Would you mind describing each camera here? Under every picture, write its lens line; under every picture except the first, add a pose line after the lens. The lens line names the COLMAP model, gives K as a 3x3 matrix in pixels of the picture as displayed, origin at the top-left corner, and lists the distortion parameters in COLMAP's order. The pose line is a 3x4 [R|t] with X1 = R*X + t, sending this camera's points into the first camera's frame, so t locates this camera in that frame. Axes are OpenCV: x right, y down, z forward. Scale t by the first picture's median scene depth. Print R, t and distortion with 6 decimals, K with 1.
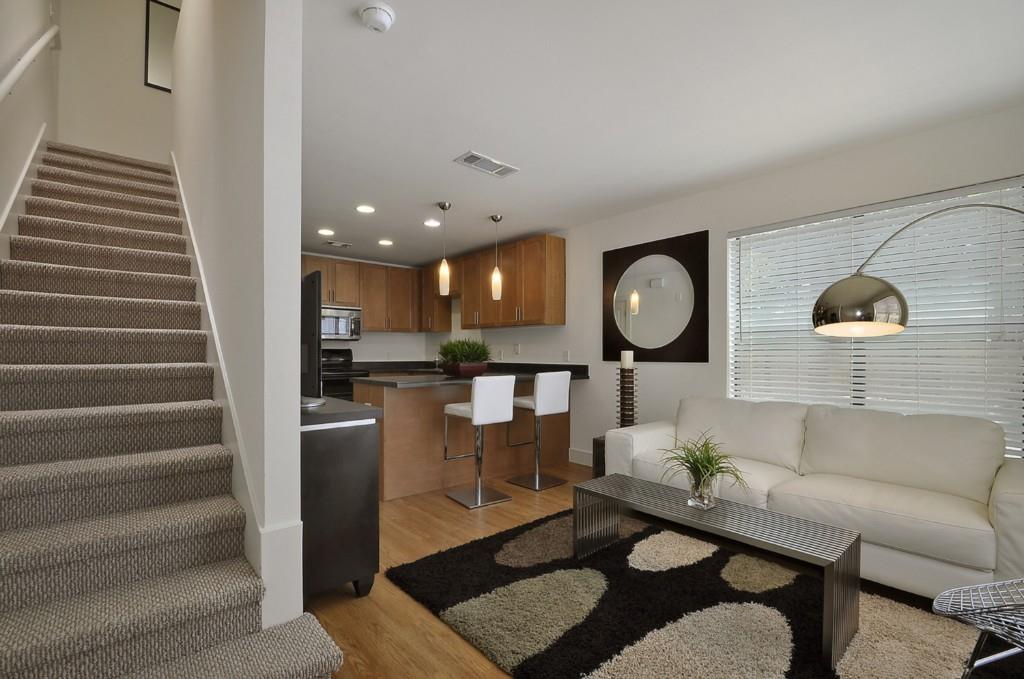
lens RADIAL K [[431.9, 0, 479.2], [0, 431.9, 364.6], [0, 0, 1]] dist [-0.001696, -0.000220]
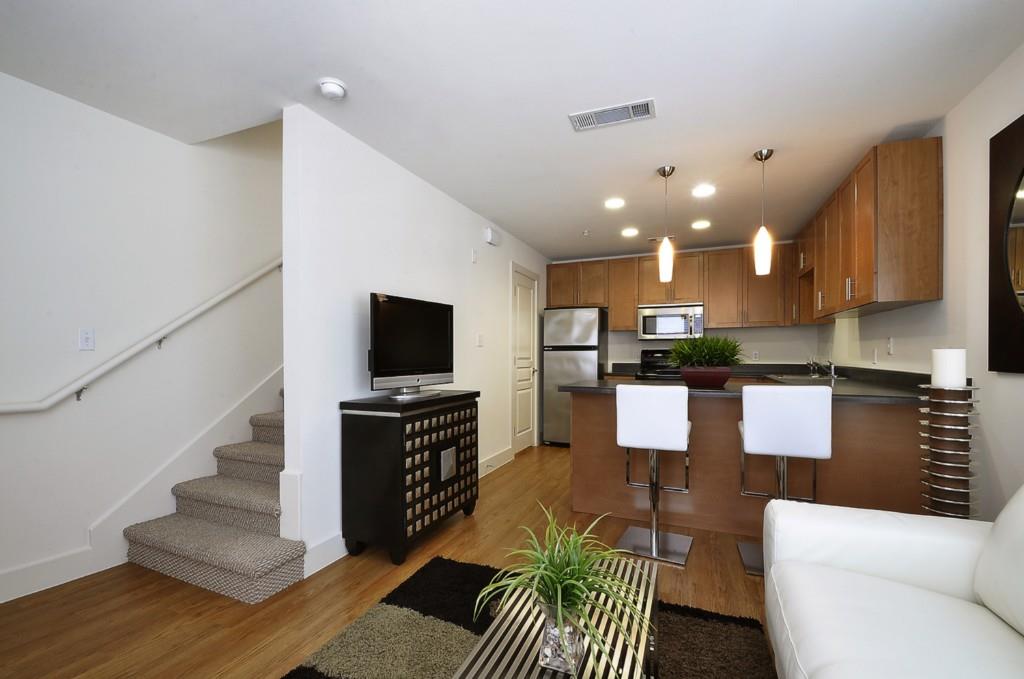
lens RADIAL K [[467.2, 0, 540.2], [0, 467.2, 358.8], [0, 0, 1]] dist [0.024271, 0.000111]
pose [[0.534139, 0.004703, -0.845384, 0.591958], [-0.020316, 0.999767, -0.007274, -0.007958], [0.845152, 0.021060, 0.534110, 0.387482]]
